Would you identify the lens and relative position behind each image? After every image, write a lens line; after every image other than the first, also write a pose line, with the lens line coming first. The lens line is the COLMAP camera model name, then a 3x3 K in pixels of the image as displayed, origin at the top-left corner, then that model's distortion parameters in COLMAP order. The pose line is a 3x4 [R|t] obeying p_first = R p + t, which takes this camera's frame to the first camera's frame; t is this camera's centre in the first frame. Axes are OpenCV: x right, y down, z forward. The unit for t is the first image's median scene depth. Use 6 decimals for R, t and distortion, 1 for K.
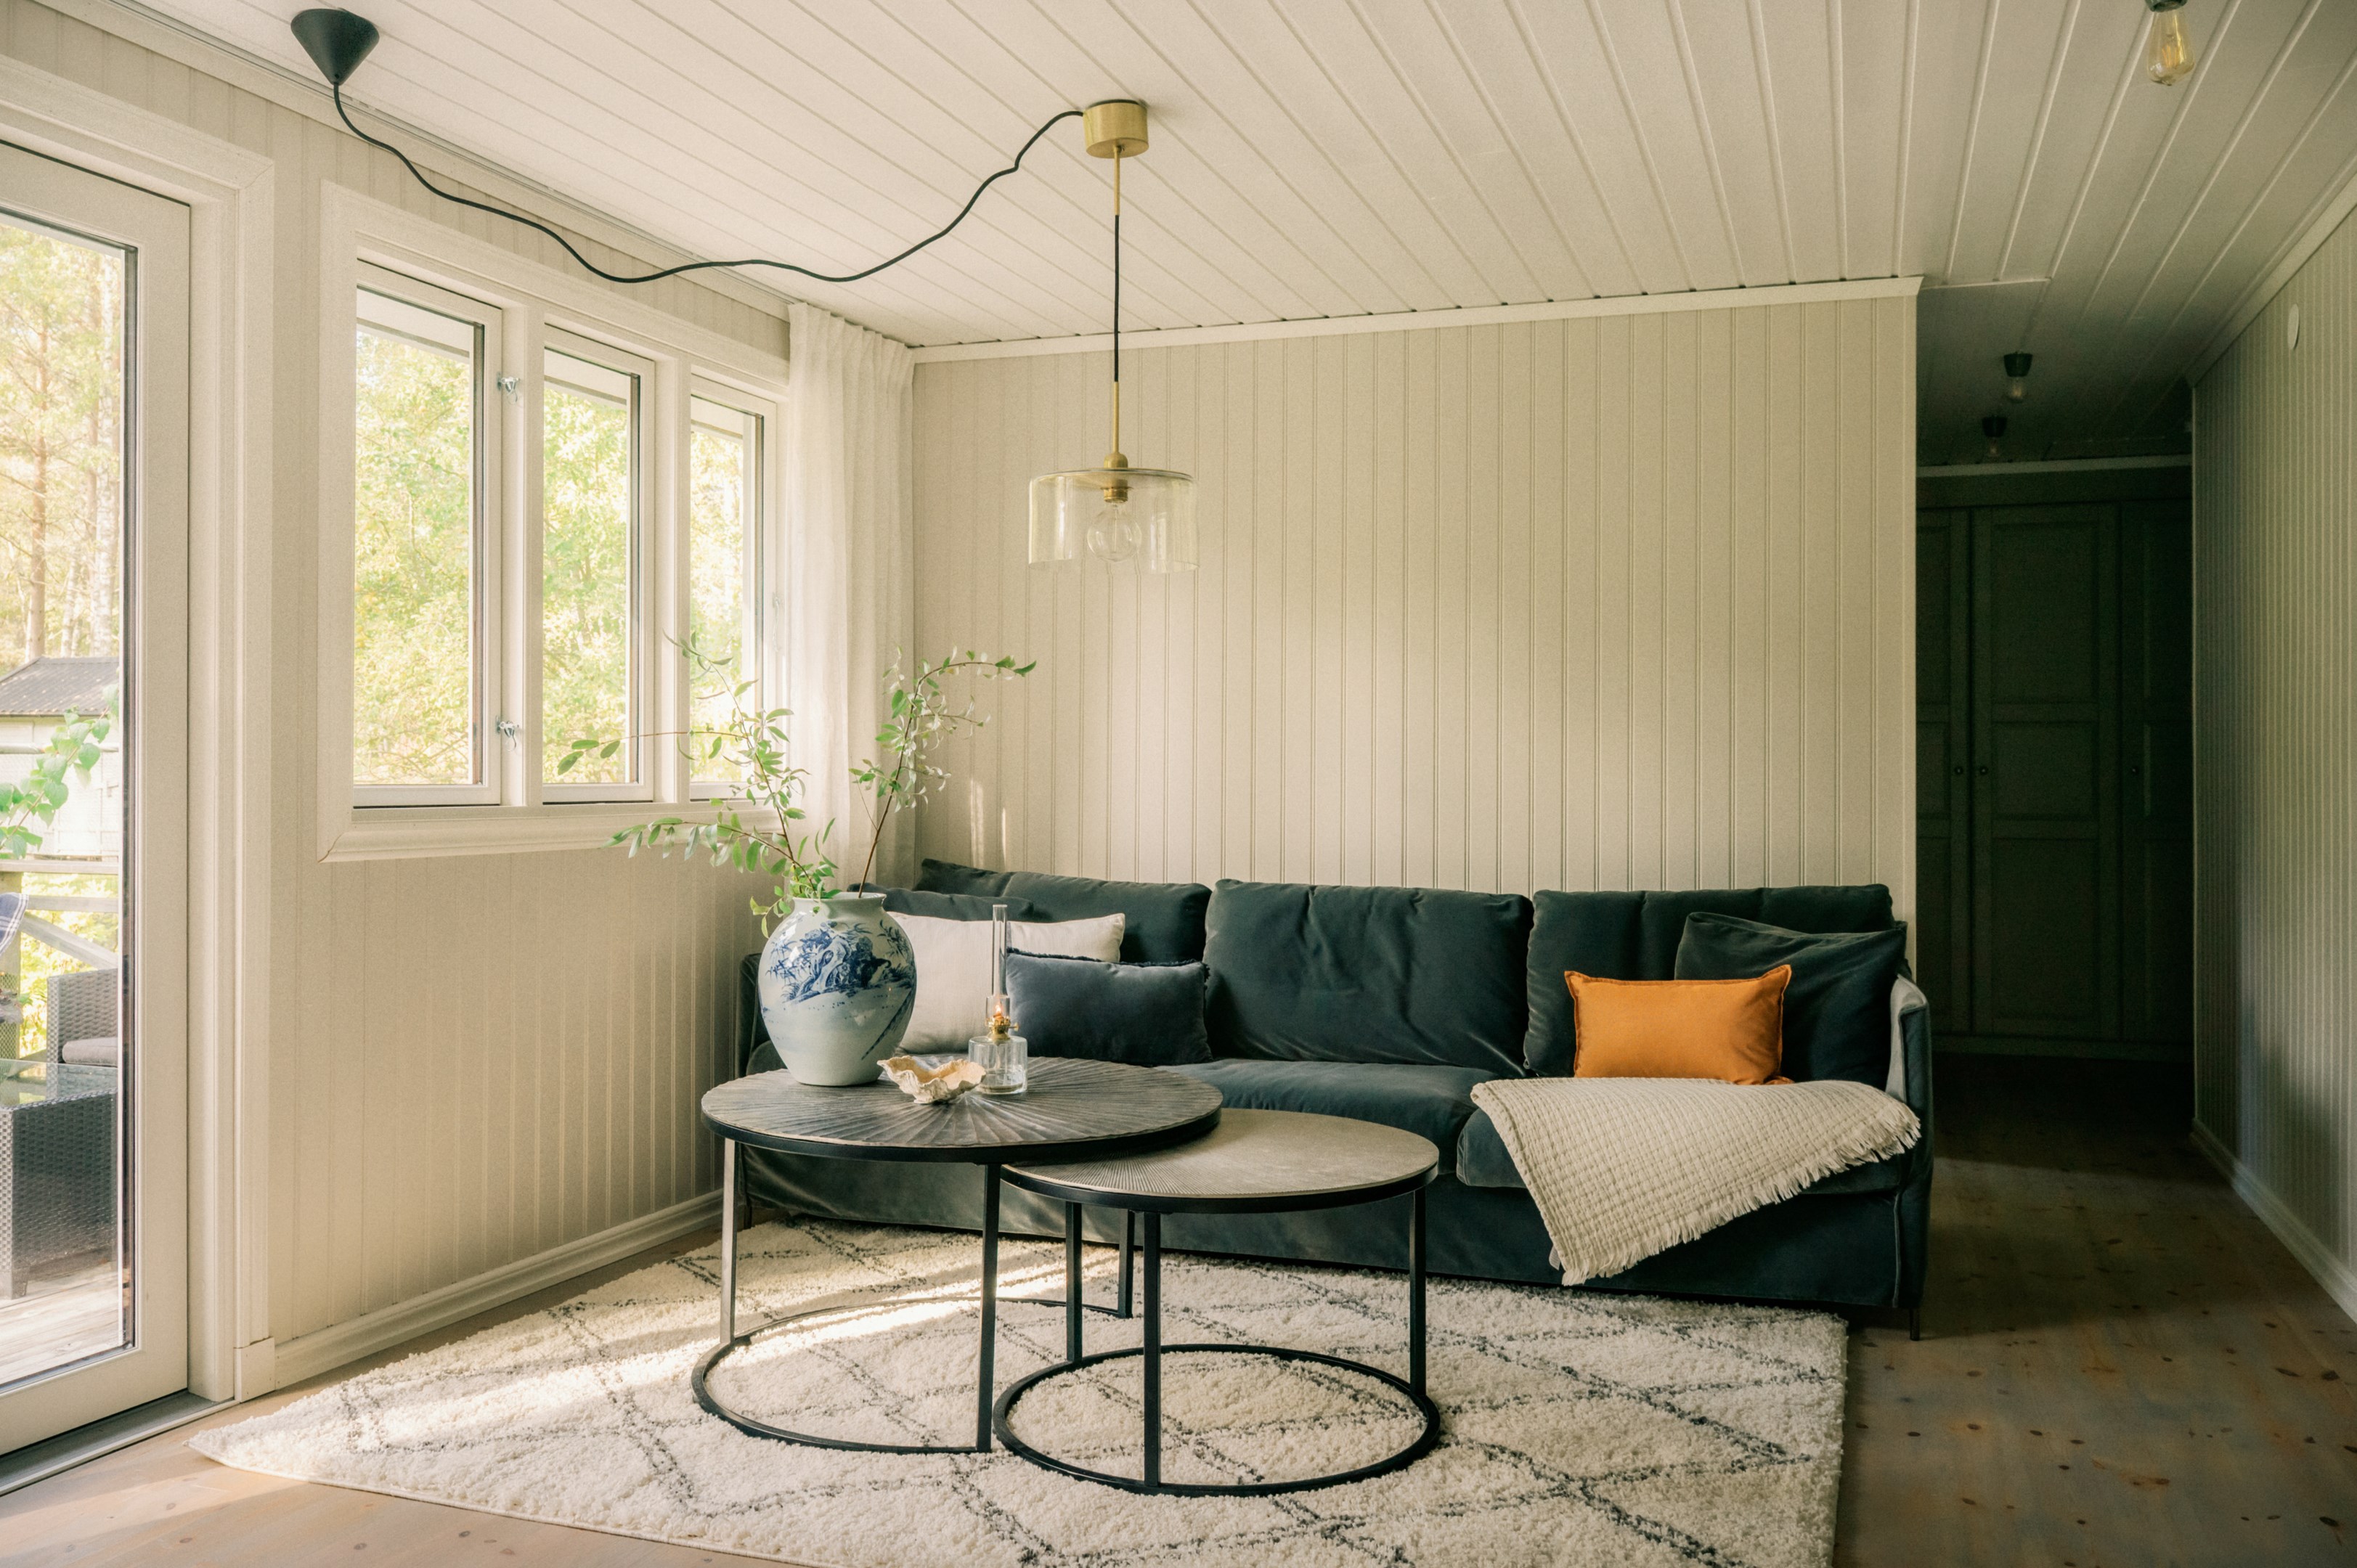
lens RADIAL K [[1919.2, 0, 1178.5], [0, 1919.2, 749.7], [0, 0, 1]] dist [-0.005368, 0.004399]
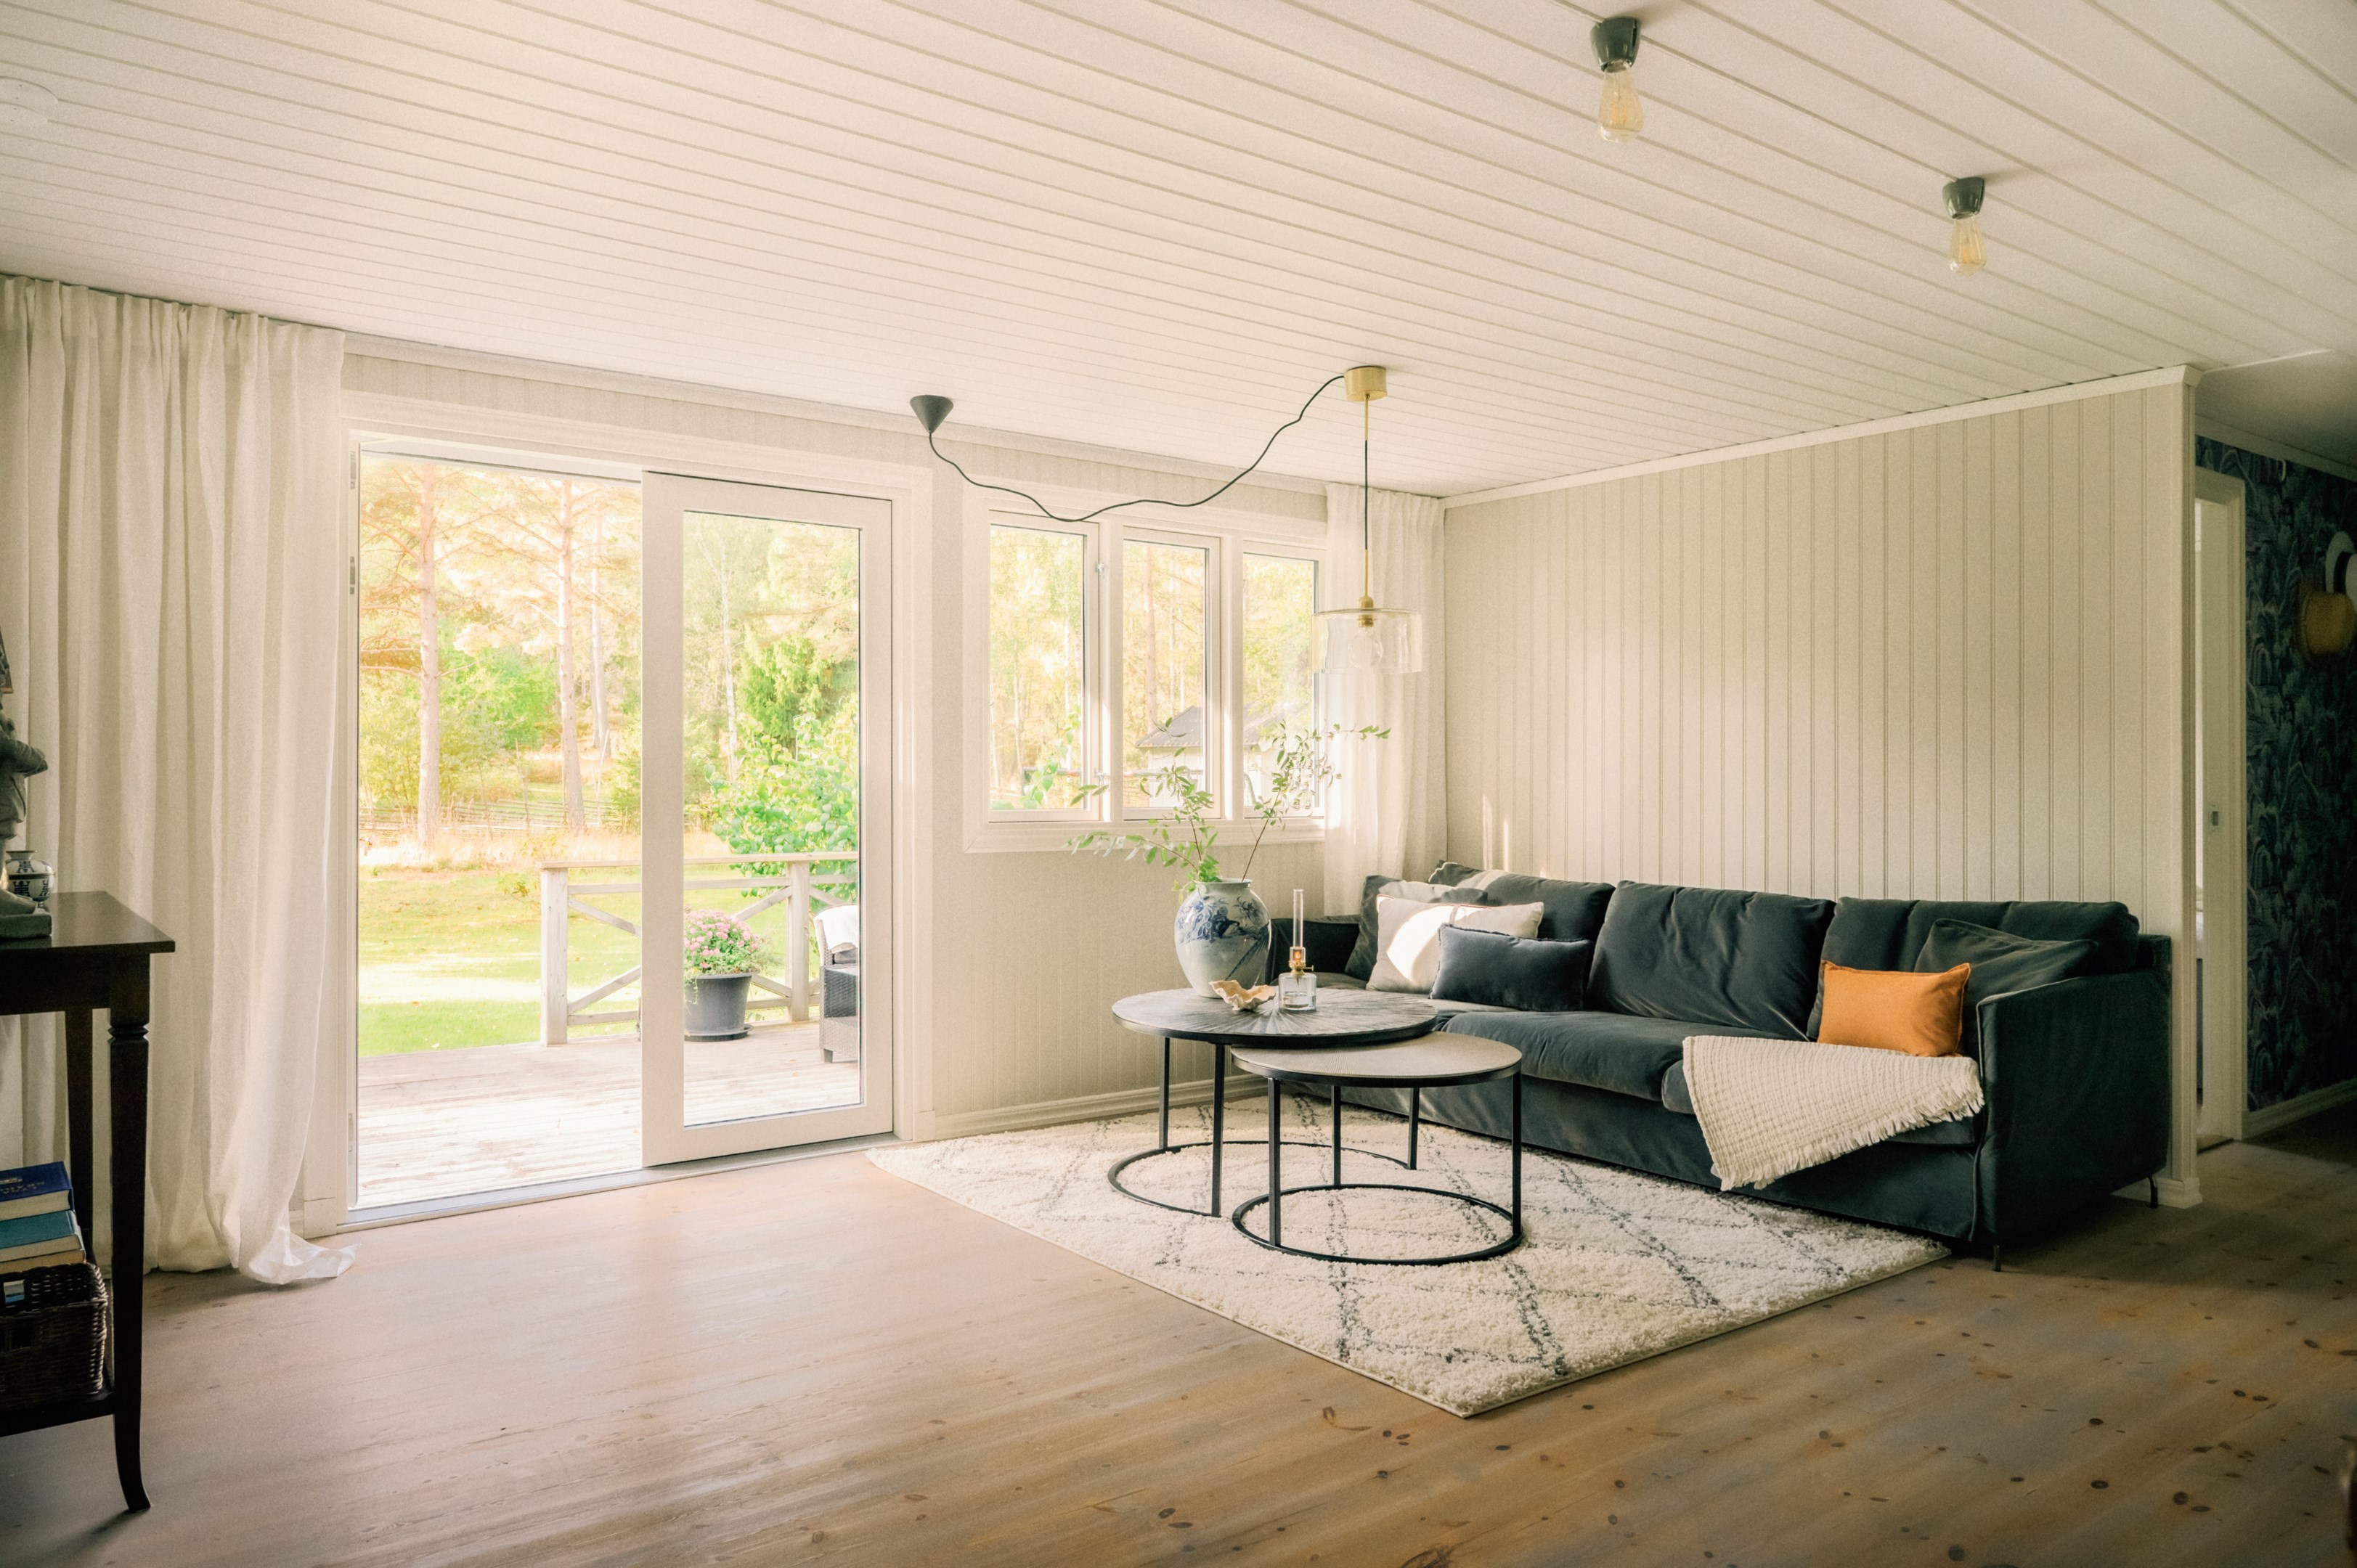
lens RADIAL K [[1598.6, 0, 1180.2], [0, 1598.6, 772.4], [0, 0, 1]] dist [-0.004481, -0.001960]
pose [[0.837937, -0.004890, -0.545745, 0.514735], [0.007543, 0.999968, 0.002623, -0.018113], [0.545715, -0.006314, 0.837947, -0.140762]]
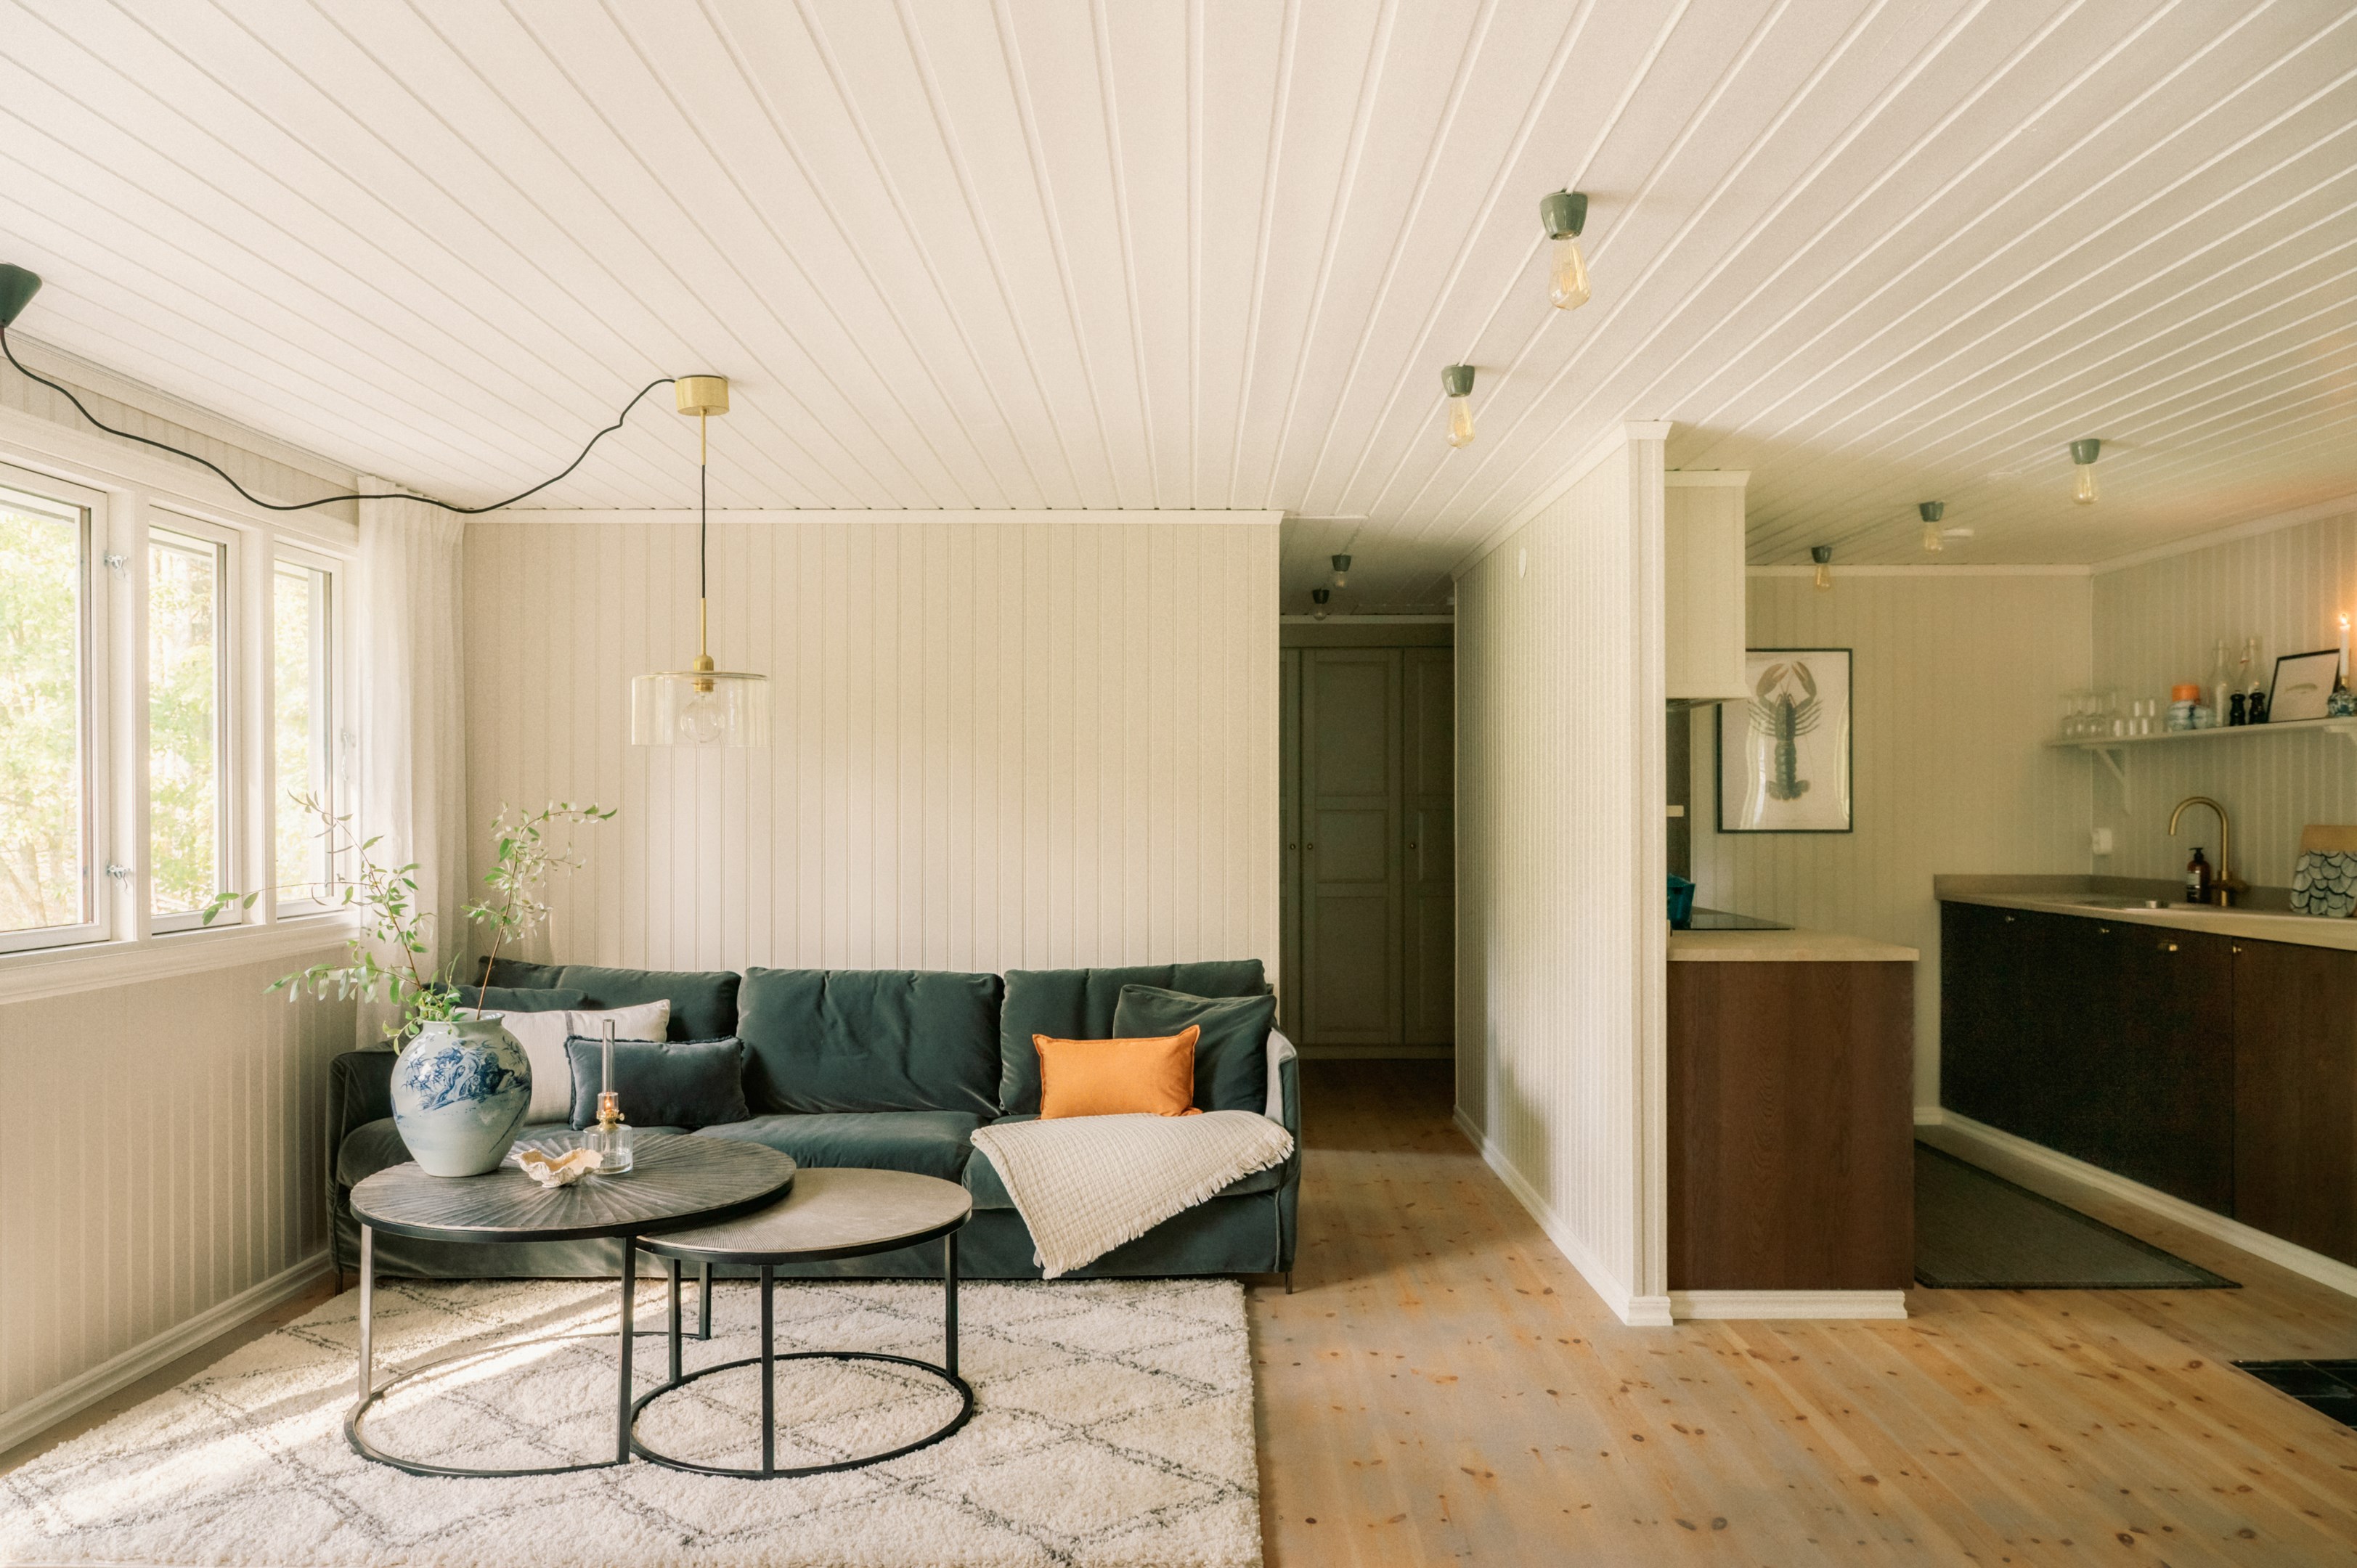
lens RADIAL K [[1665.1, 0, 1175.7], [0, 1665.1, 803.7], [0, 0, 1]] dist [-0.004736, -0.002479]
pose [[0.945199, -0.005428, 0.326448, -0.092444], [0.001798, 0.999933, 0.011420, -0.066723], [-0.326489, -0.010208, 0.945146, -0.124503]]
